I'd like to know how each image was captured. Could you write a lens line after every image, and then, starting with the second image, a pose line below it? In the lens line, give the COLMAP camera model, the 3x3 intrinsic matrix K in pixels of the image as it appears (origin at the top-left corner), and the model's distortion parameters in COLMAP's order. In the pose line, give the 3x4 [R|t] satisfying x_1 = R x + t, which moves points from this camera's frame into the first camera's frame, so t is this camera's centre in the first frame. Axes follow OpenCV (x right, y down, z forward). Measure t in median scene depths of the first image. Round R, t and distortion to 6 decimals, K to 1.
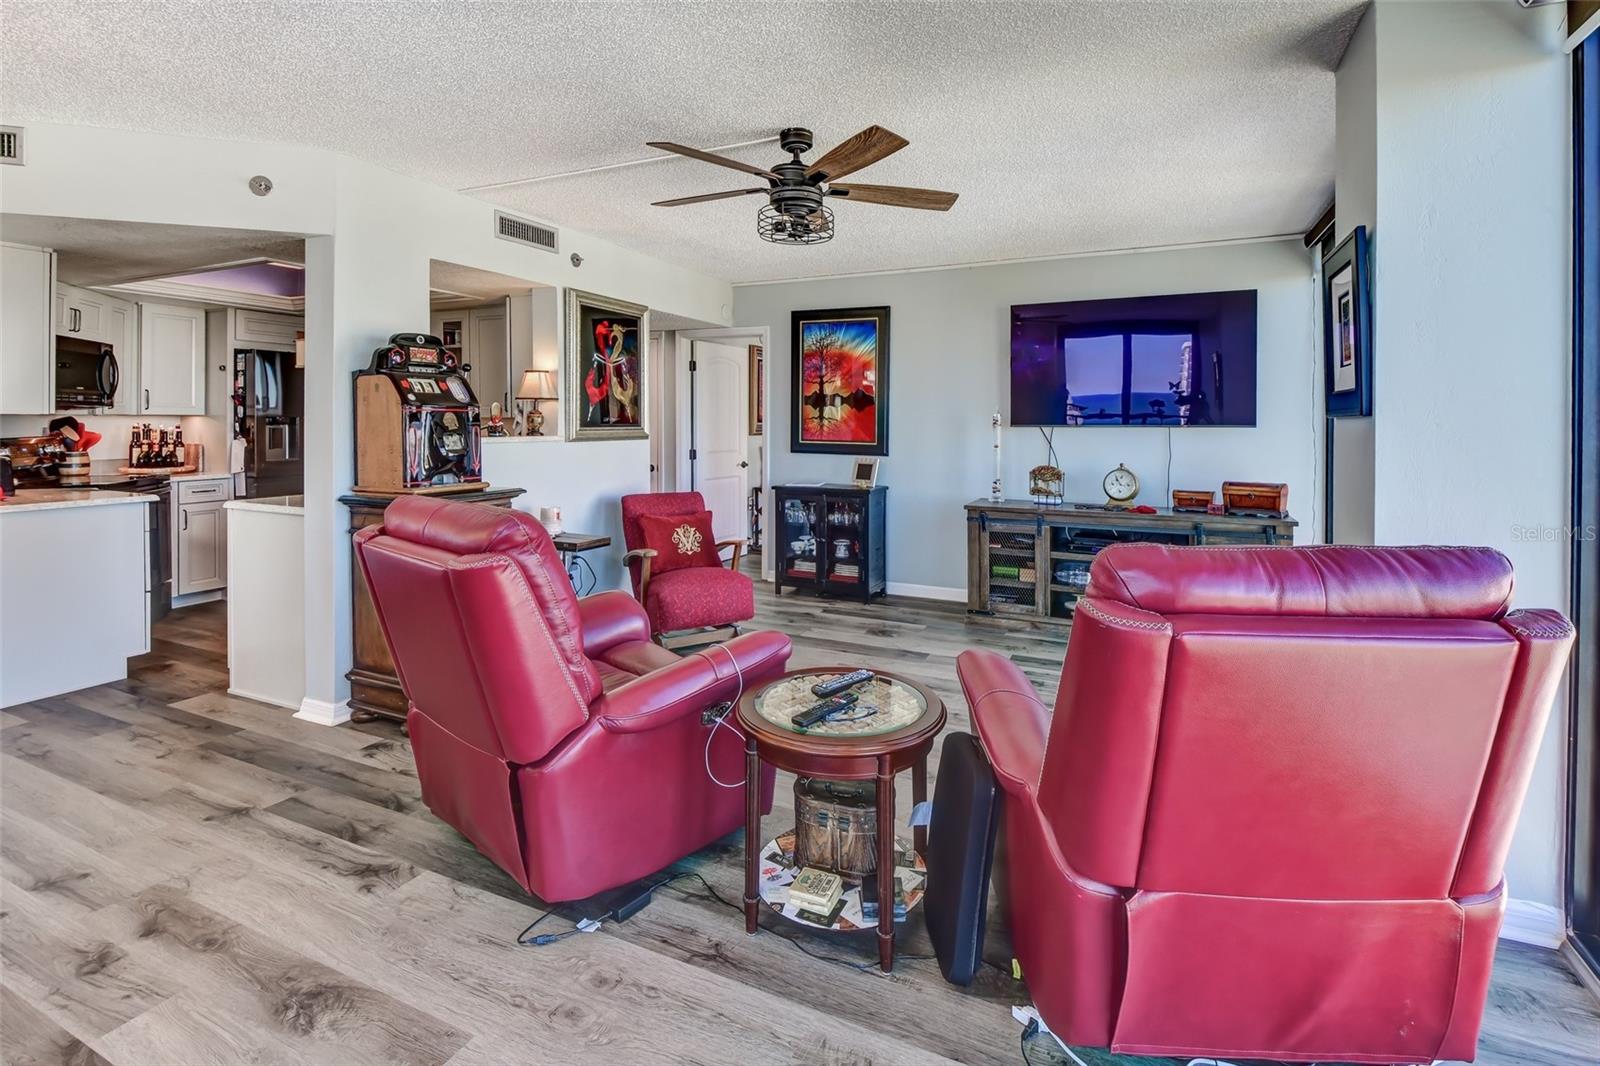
lens RADIAL K [[739.5, 0, 741.2], [0, 739.5, 423.1], [0, 0, 1]] dist [0.003548, -0.000346]
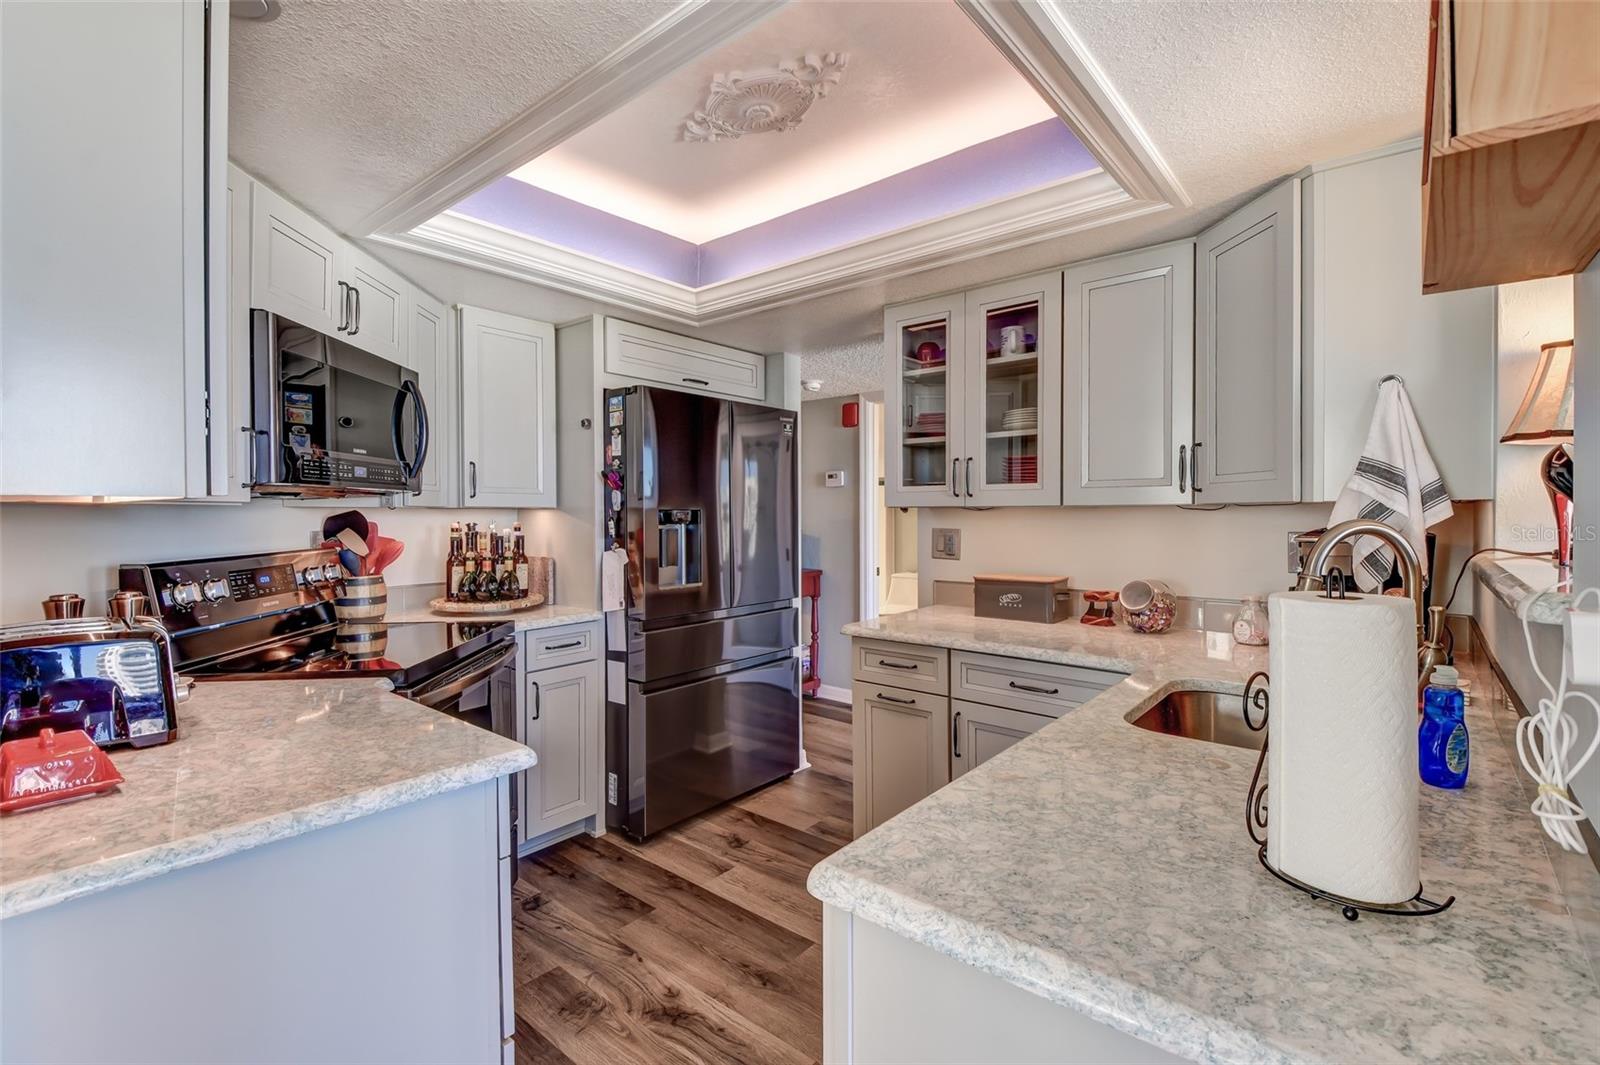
lens RADIAL K [[707.4, 0, 784.5], [0, 707.4, 523.2], [0, 0, 1]] dist [0.000474, -0.010003]
pose [[0.972141, 0.001335, -0.234393, -0.446811], [0.002625, 0.999859, 0.016585, -0.007405], [0.234382, -0.016738, 0.972000, 0.534686]]
